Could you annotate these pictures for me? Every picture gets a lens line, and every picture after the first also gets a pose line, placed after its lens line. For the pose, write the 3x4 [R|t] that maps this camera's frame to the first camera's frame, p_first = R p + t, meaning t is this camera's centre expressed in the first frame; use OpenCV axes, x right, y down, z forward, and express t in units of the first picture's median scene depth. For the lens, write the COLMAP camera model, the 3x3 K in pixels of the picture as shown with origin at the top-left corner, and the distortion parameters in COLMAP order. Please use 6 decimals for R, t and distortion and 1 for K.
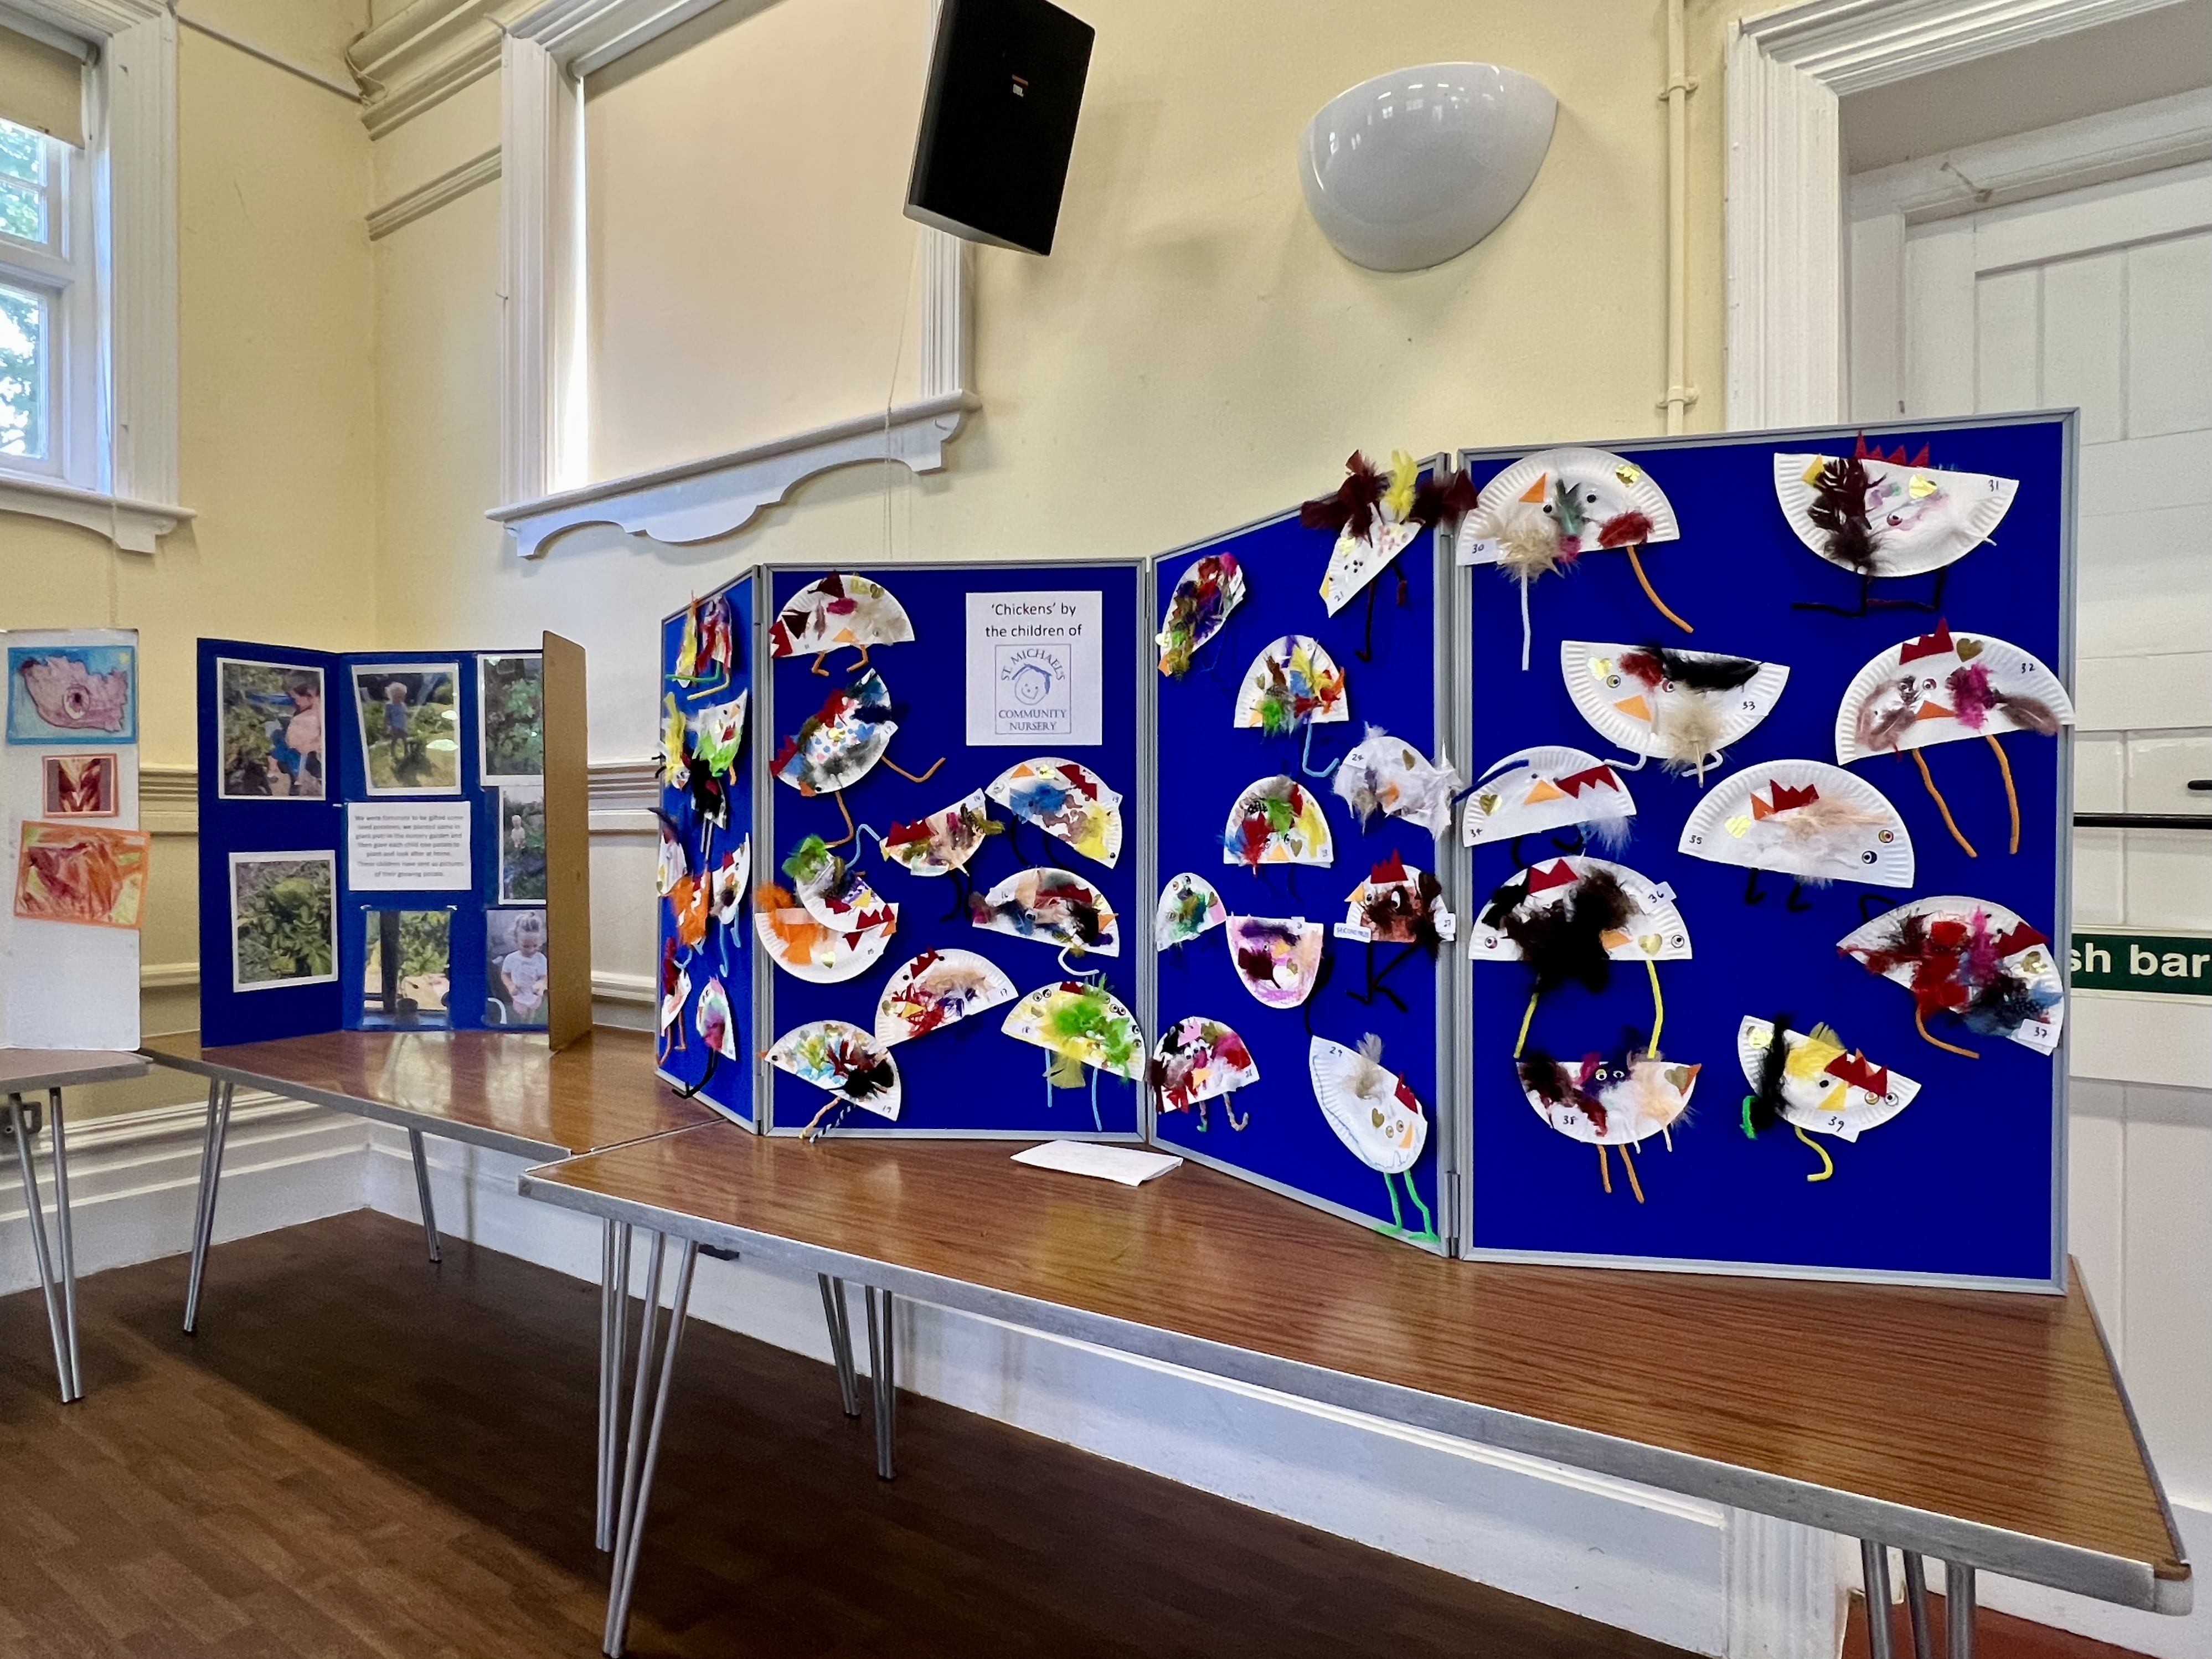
lens RADIAL K [[1223.8, 0, 1057.9], [0, 1223.8, 833.1], [0, 0, 1]] dist [-0.005740, 0.004953]
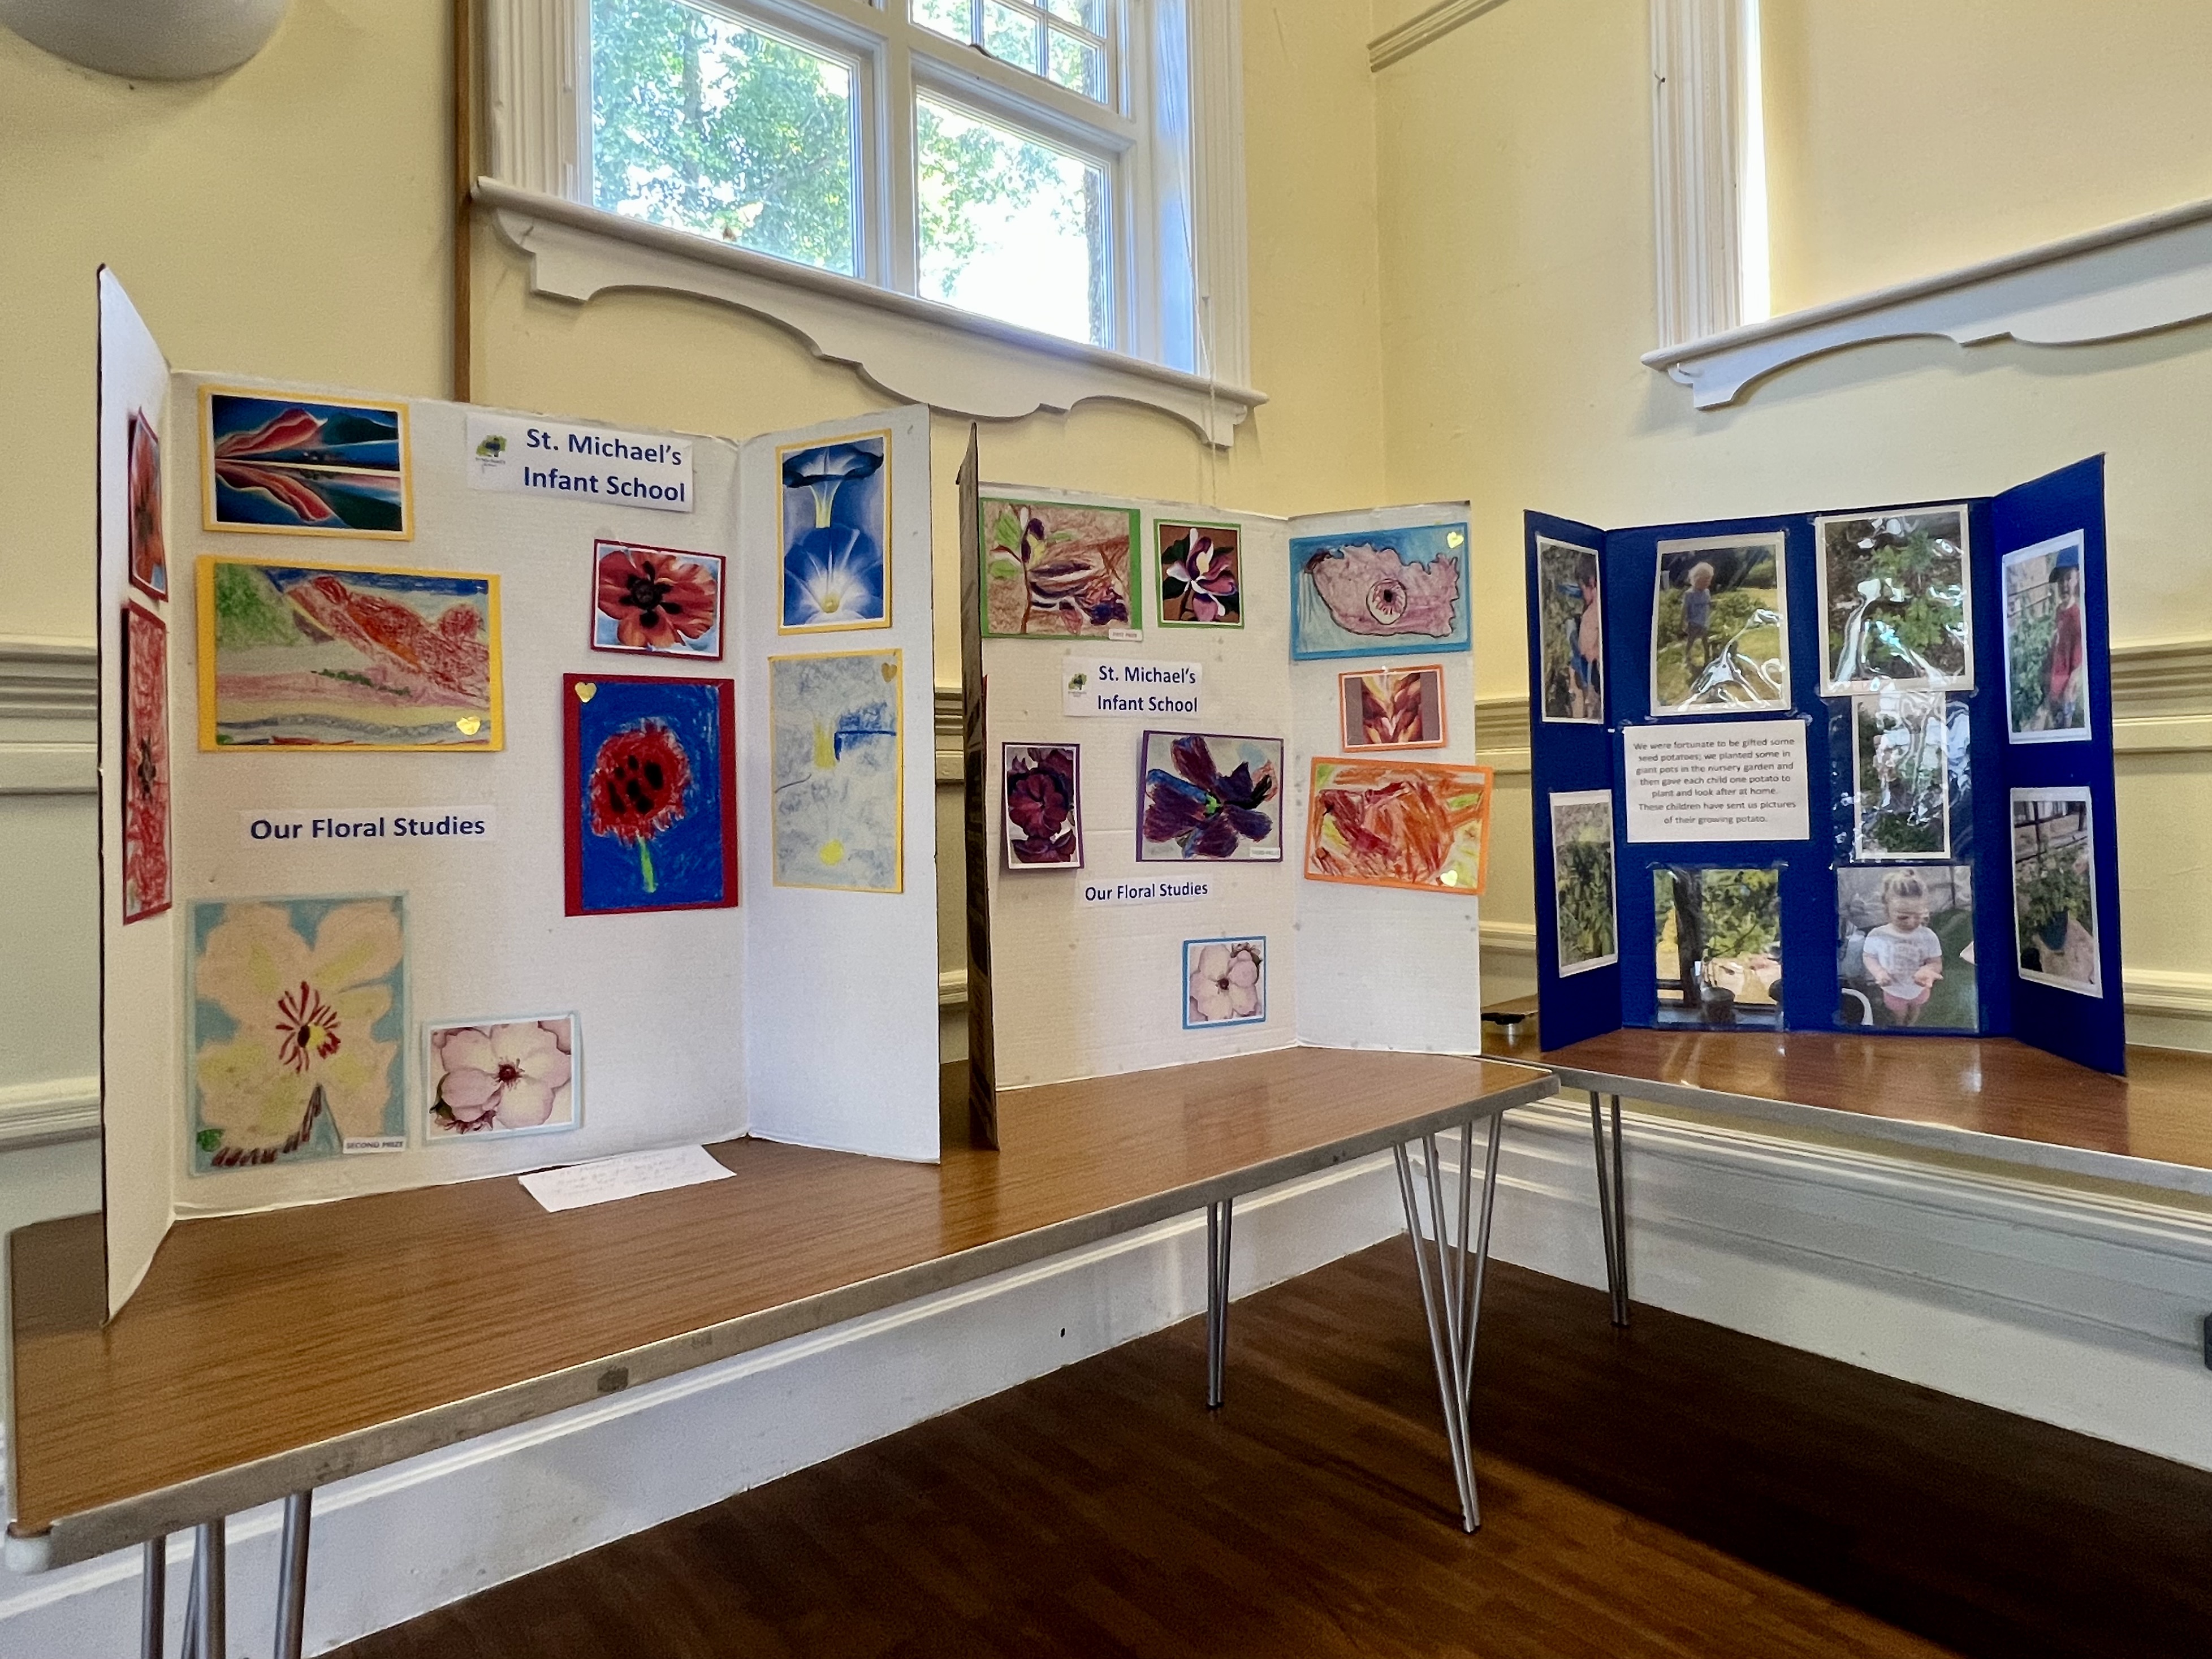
lens RADIAL K [[1223.8, 0, 1078.8], [0, 1223.8, 771.8], [0, 0, 1]] dist [-0.005740, 0.004953]
pose [[0.966554, -0.026622, -0.255078, -0.848608], [0.022537, 0.999567, -0.018926, 0.011663], [0.255471, 0.012544, 0.966735, 0.215678]]
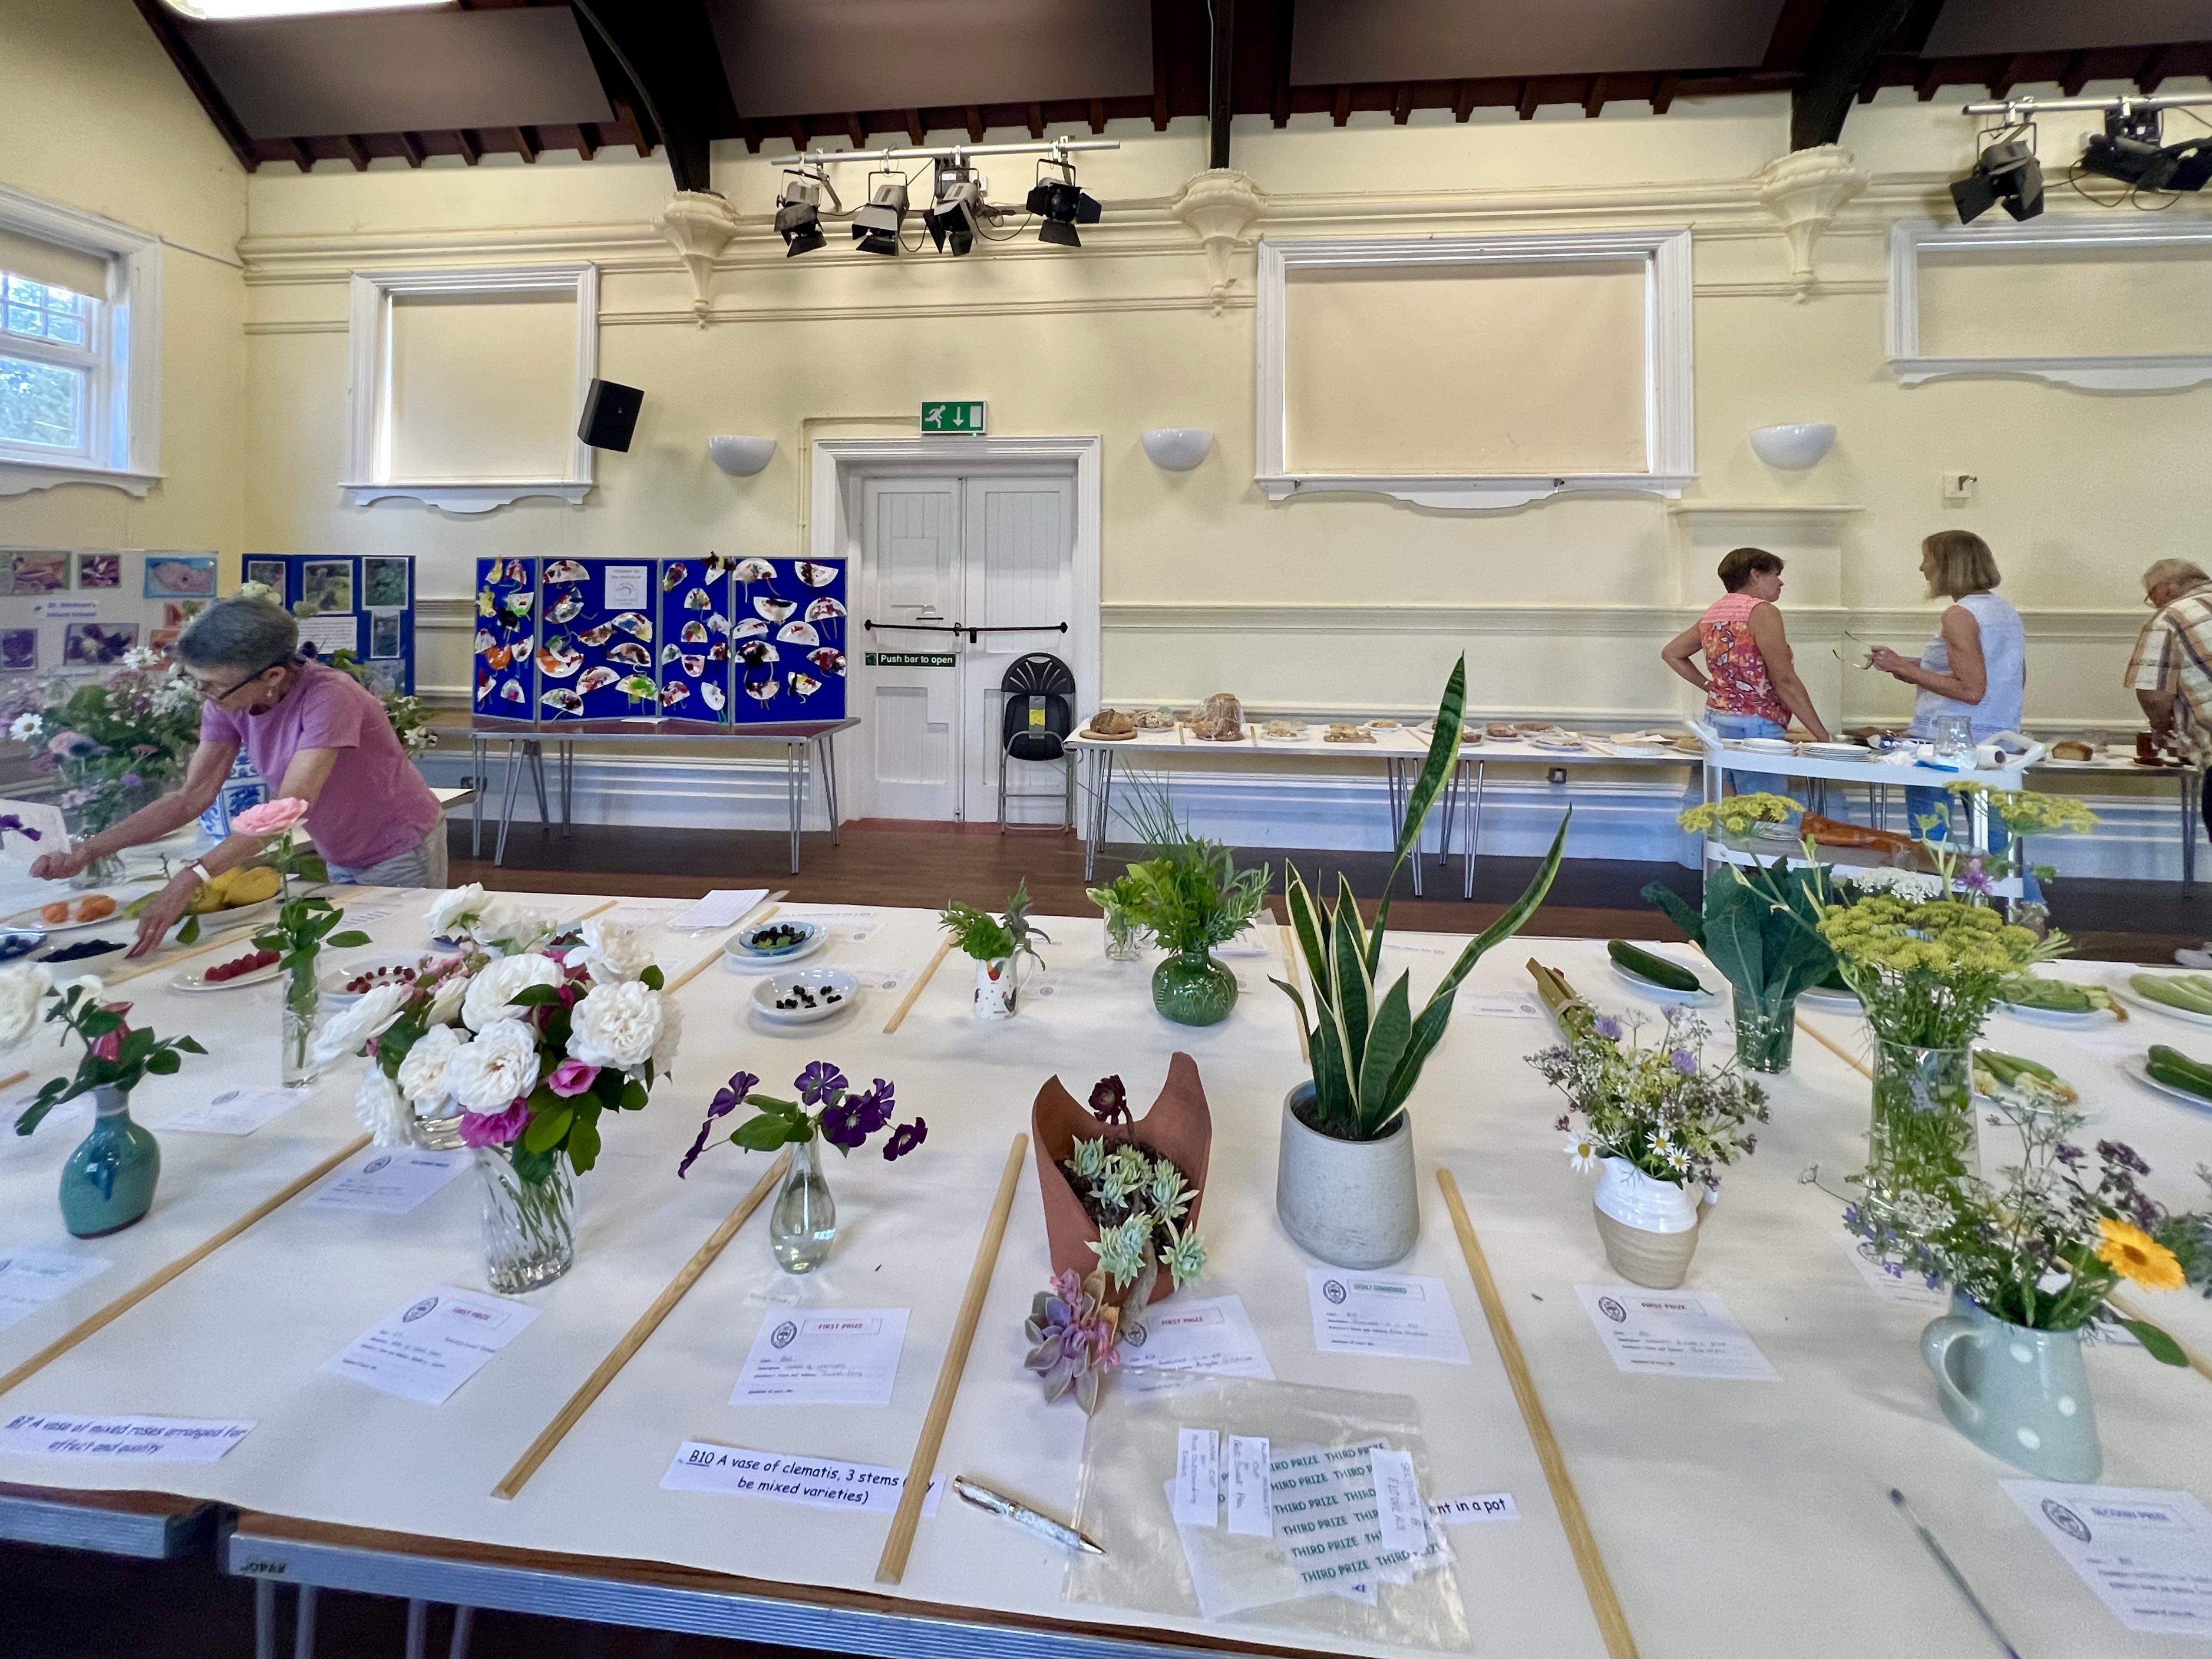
lens RADIAL K [[986.1, 0, 1066.8], [0, 986.1, 569.8], [0, 0, 1]] dist [0.000640, 0.002035]
pose [[0.884150, 0.010946, 0.467075, -0.176334], [-0.004825, 0.999886, -0.014299, -0.116479], [-0.467178, 0.010389, 0.884102, -1.670734]]
